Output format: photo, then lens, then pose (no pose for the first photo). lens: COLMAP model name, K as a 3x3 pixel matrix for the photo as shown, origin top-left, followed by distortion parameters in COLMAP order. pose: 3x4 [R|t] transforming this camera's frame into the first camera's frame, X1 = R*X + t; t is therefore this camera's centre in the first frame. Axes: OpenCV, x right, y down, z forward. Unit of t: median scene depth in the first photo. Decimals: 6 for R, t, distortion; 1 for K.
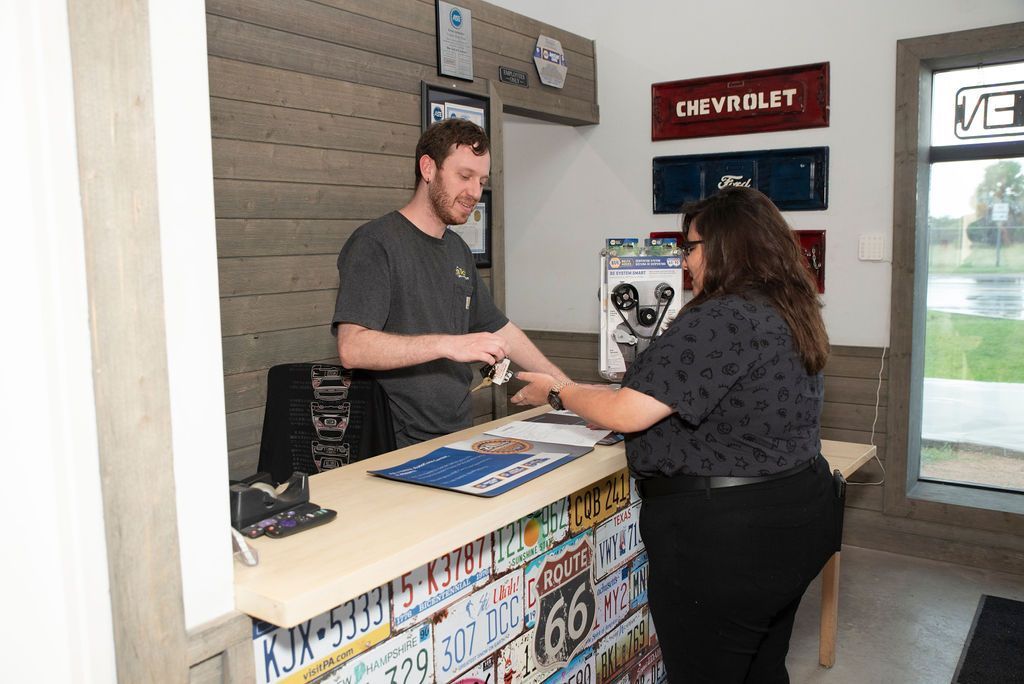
lens RADIAL K [[829.3, 0, 526.4], [0, 829.3, 342.0], [0, 0, 1]] dist [-0.108629, 0.150938]
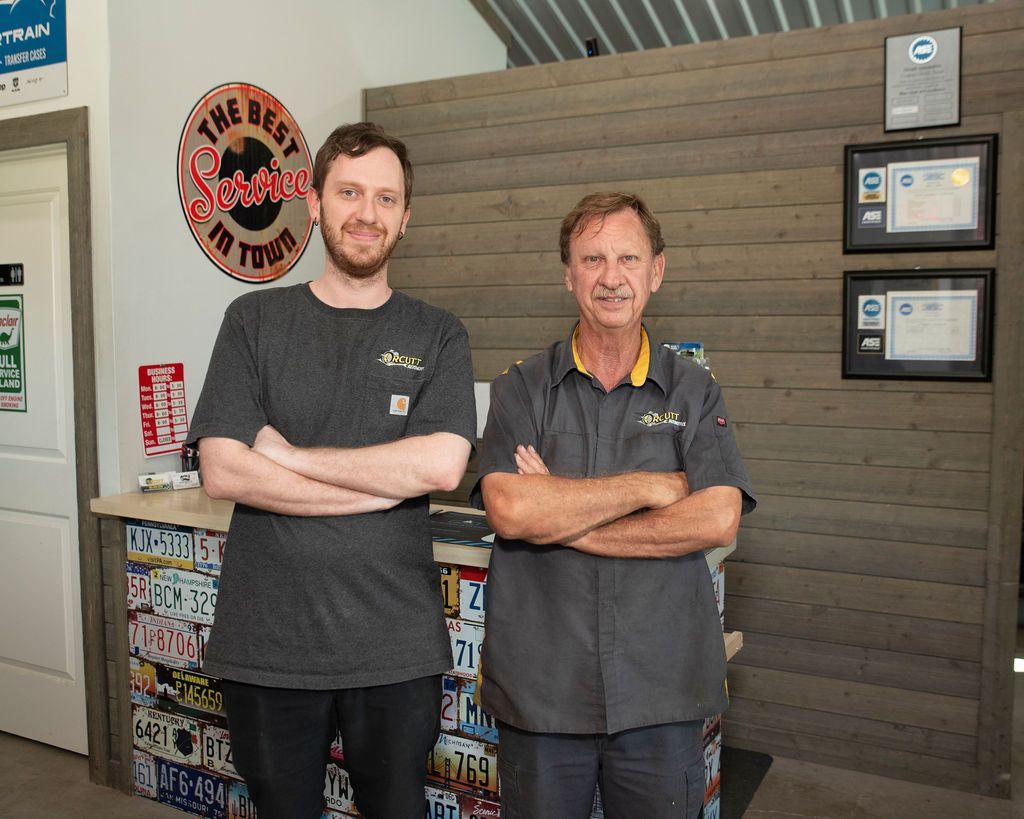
lens RADIAL K [[947.7, 0, 548.3], [0, 947.7, 408.3], [0, 0, 1]] dist [-0.067368, 0.014088]
pose [[0.147205, 0.091405, -0.984874, 0.925006], [-0.123766, 0.989597, 0.073345, -0.106079], [0.981332, 0.111097, 0.156986, 0.694927]]
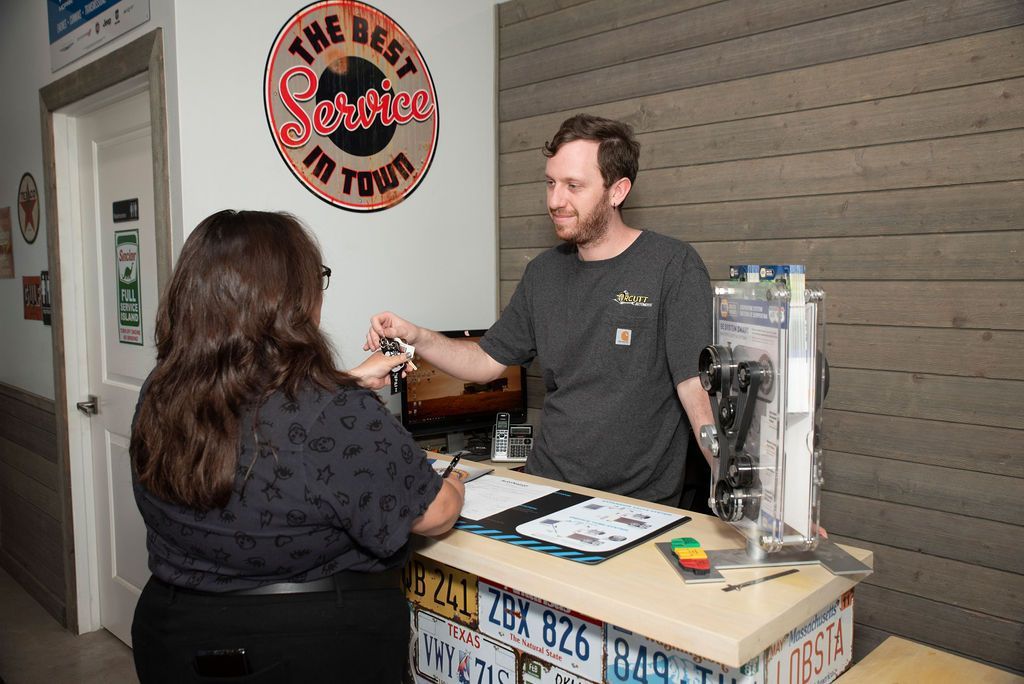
lens RADIAL K [[829.3, 0, 526.4], [0, 829.3, 342.0], [0, 0, 1]] dist [-0.108629, 0.150938]
pose [[-0.157916, 0.097640, -0.982613, 0.623006], [-0.107809, 0.987446, 0.115446, -0.111128], [0.981550, 0.124165, -0.145407, 0.859543]]
